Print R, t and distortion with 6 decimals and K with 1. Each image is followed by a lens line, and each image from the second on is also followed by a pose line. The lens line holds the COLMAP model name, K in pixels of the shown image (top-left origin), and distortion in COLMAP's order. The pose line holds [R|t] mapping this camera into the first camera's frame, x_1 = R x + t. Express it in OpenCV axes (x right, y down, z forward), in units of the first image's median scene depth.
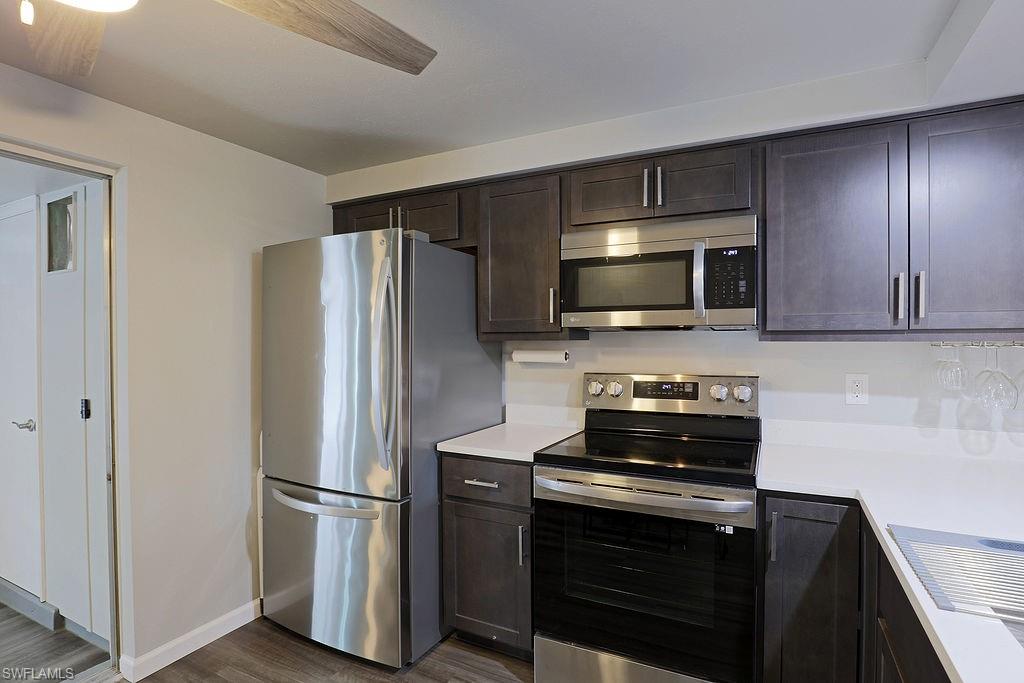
lens RADIAL K [[518.3, 0, 516.7], [0, 518.3, 333.8], [0, 0, 1]] dist [-0.022346, 0.000597]
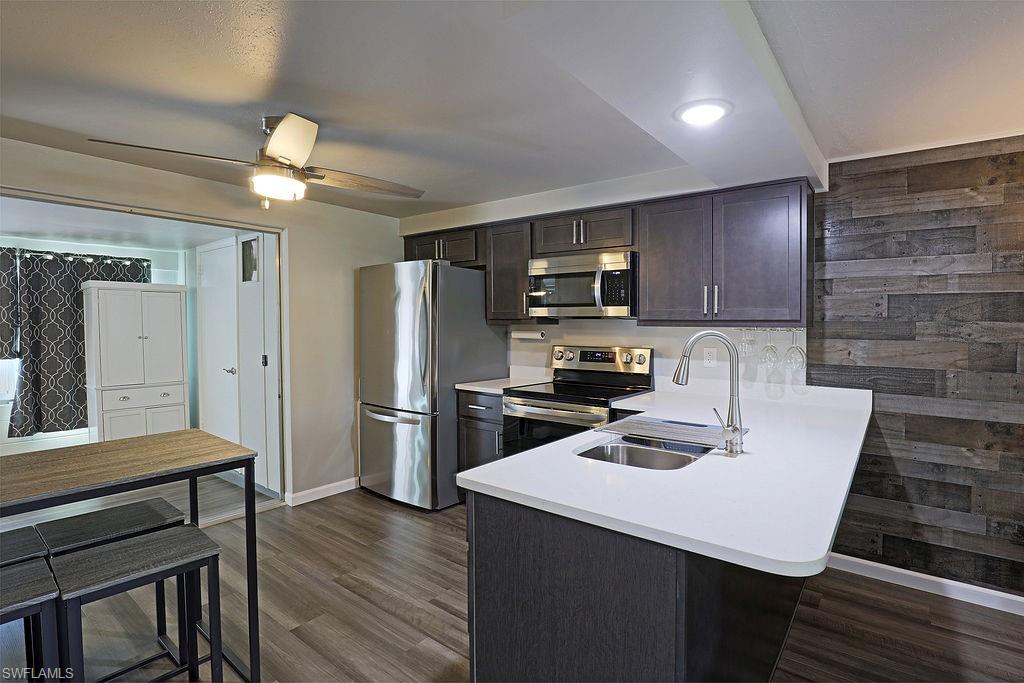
lens RADIAL K [[506.5, 0, 532.7], [0, 506.5, 336.9], [0, 0, 1]] dist [-0.018371, 0.002467]
pose [[0.986945, 0.014840, -0.160371, 0.354371], [-0.009334, 0.999343, 0.035031, -0.003792], [0.160785, -0.033077, 0.986435, -0.579582]]
